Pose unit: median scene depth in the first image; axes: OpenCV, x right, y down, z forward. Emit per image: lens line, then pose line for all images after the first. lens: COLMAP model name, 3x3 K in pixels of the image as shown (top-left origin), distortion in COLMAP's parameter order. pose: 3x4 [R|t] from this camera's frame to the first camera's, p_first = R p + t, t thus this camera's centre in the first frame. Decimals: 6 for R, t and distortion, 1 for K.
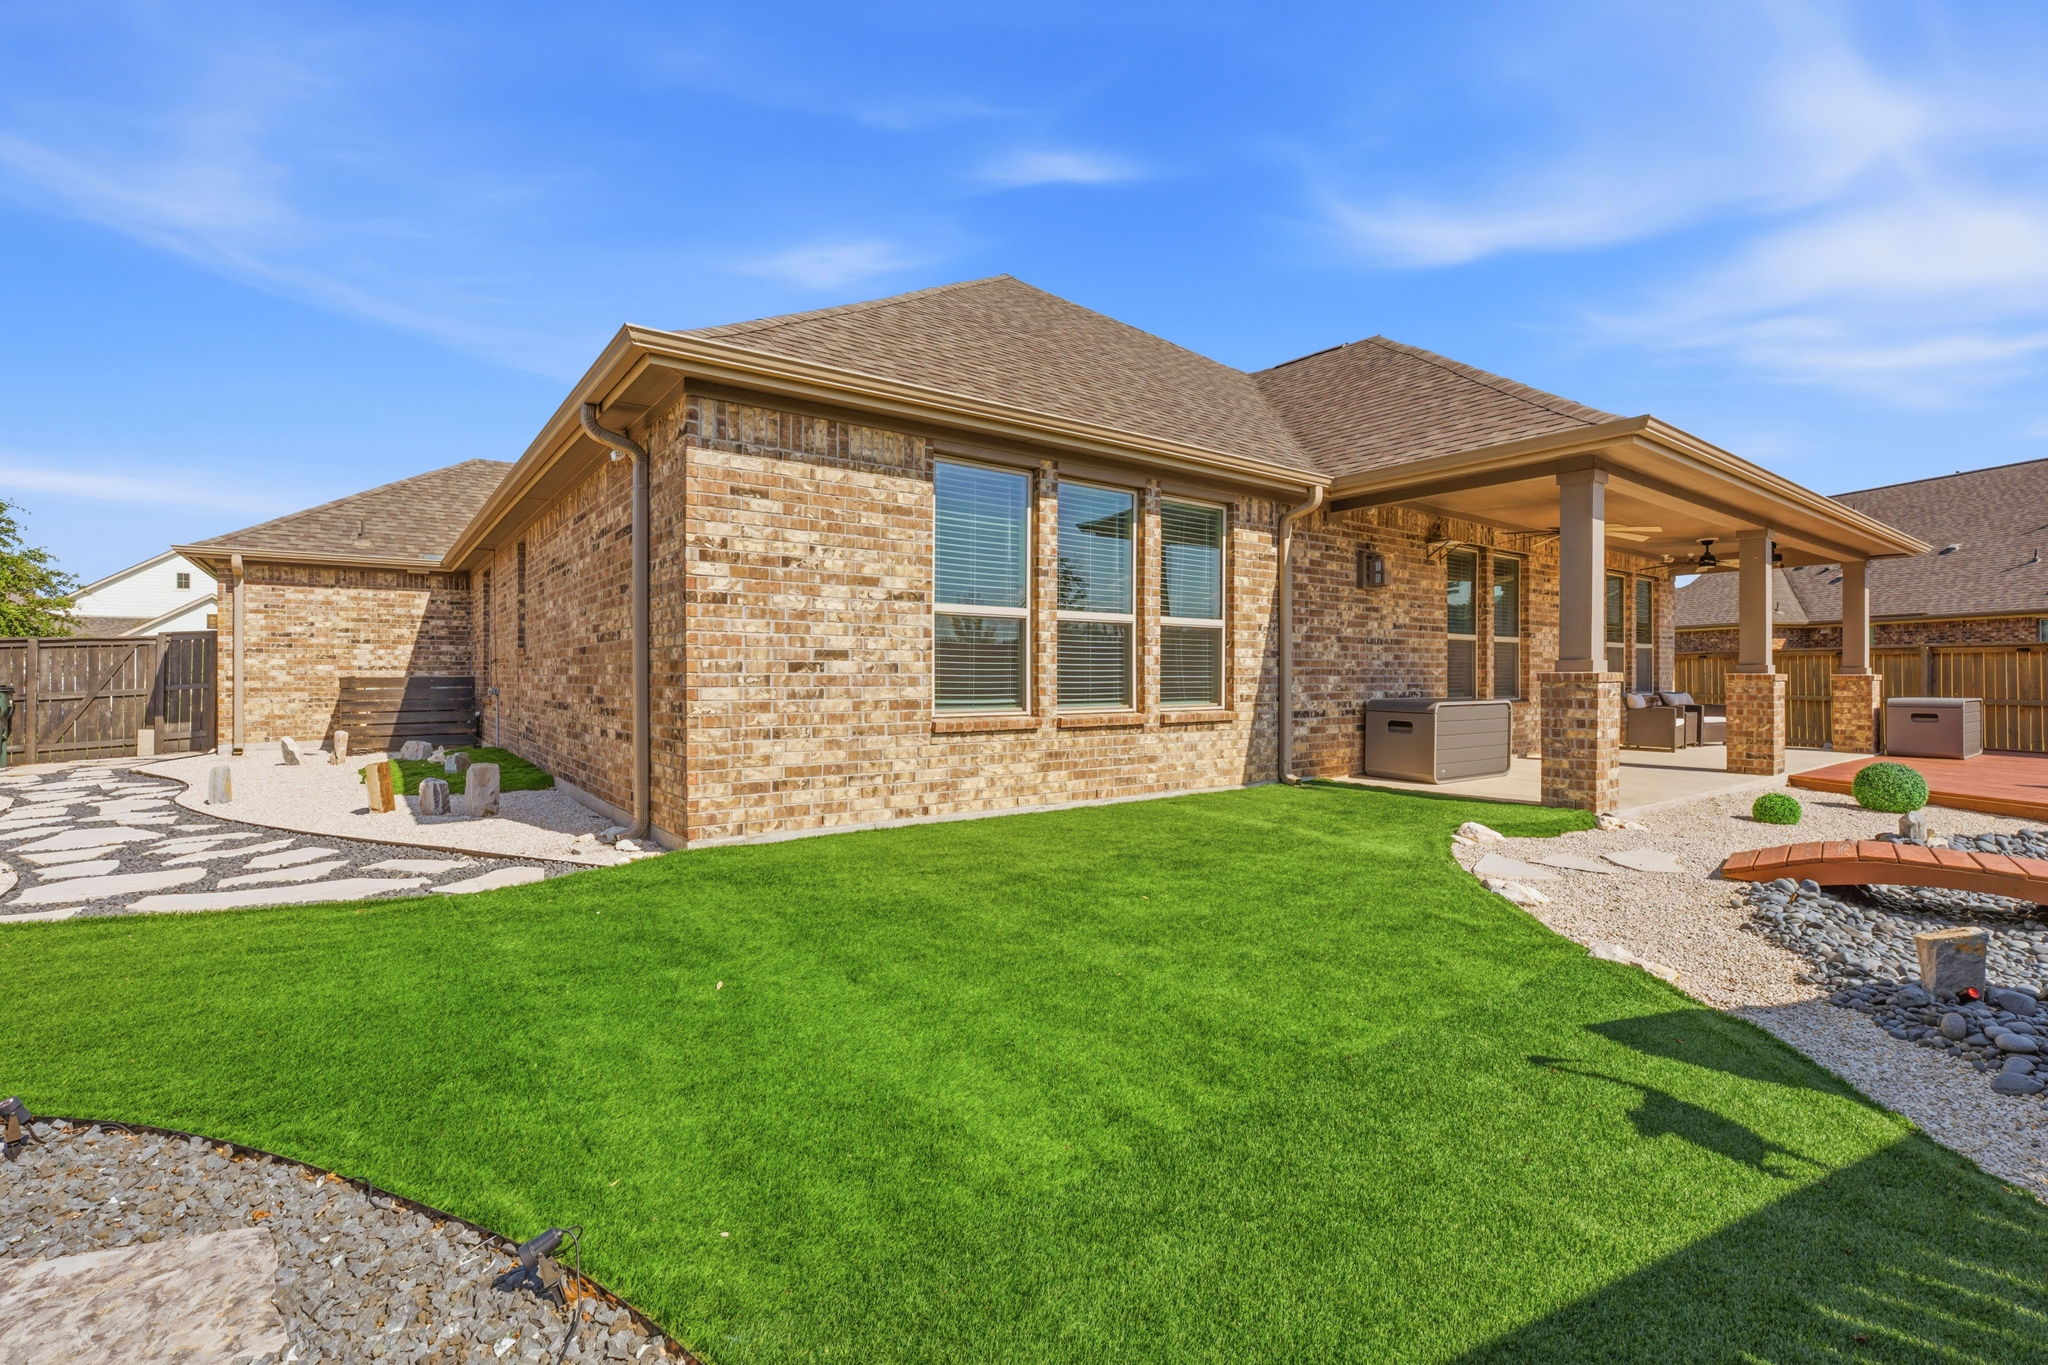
lens RADIAL K [[921.1, 0, 1021.6], [0, 921.1, 679.8], [0, 0, 1]] dist [-0.002237, 0.000021]
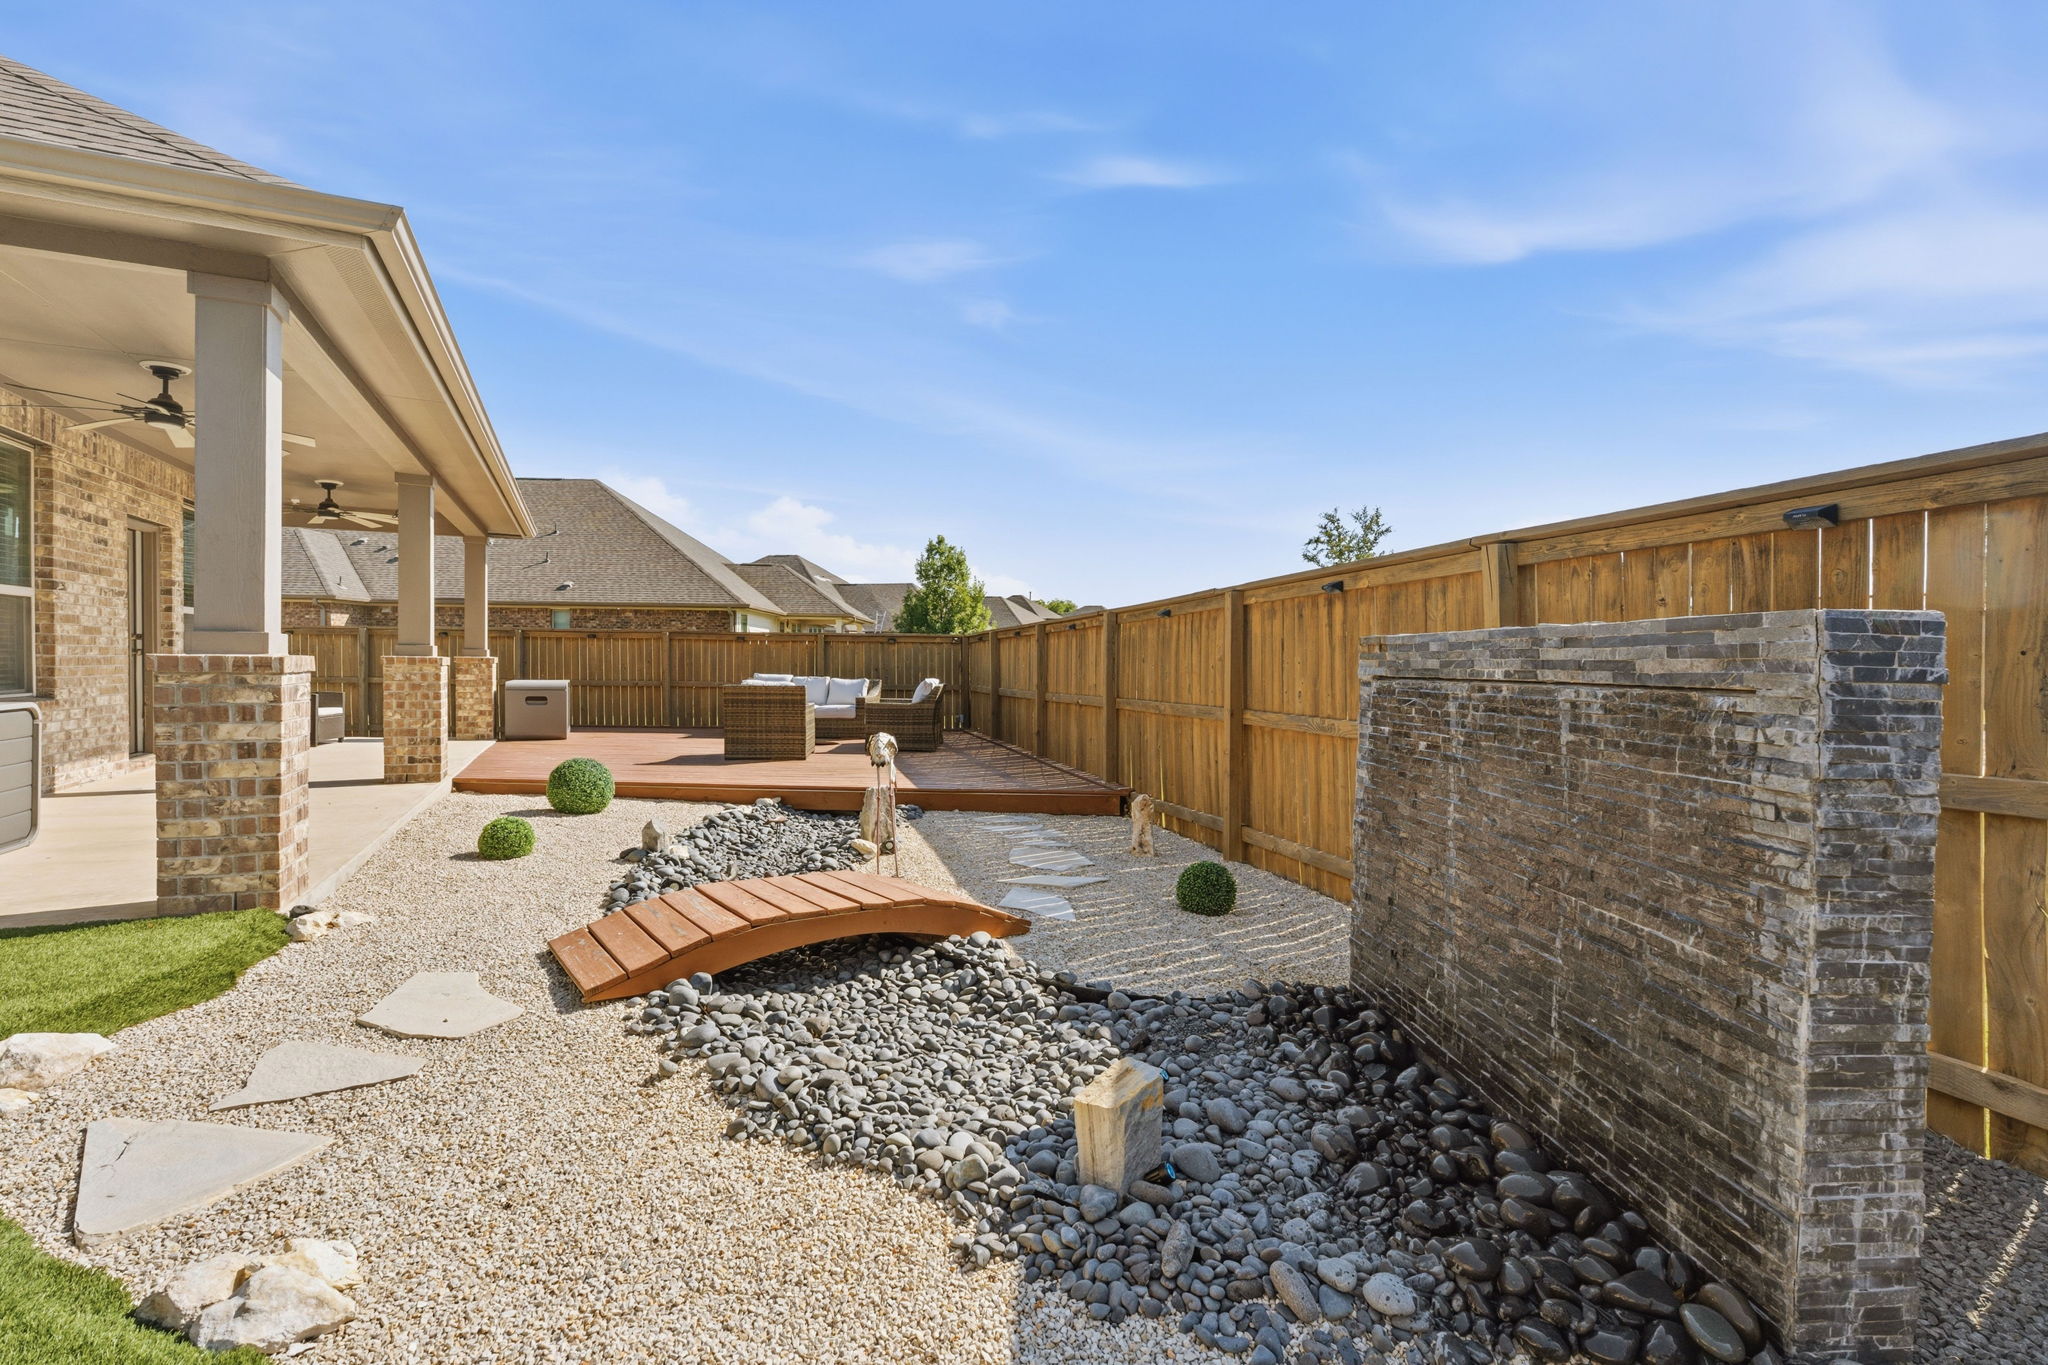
lens RADIAL K [[921.1, 0, 1021.6], [0, 921.1, 679.8], [0, 0, 1]] dist [-0.002237, 0.000021]
pose [[0.210225, -0.015675, 0.977527, 0.128564], [-0.009293, 0.999794, 0.018031, -0.005600], [-0.977609, -0.012875, 0.210036, 0.323354]]
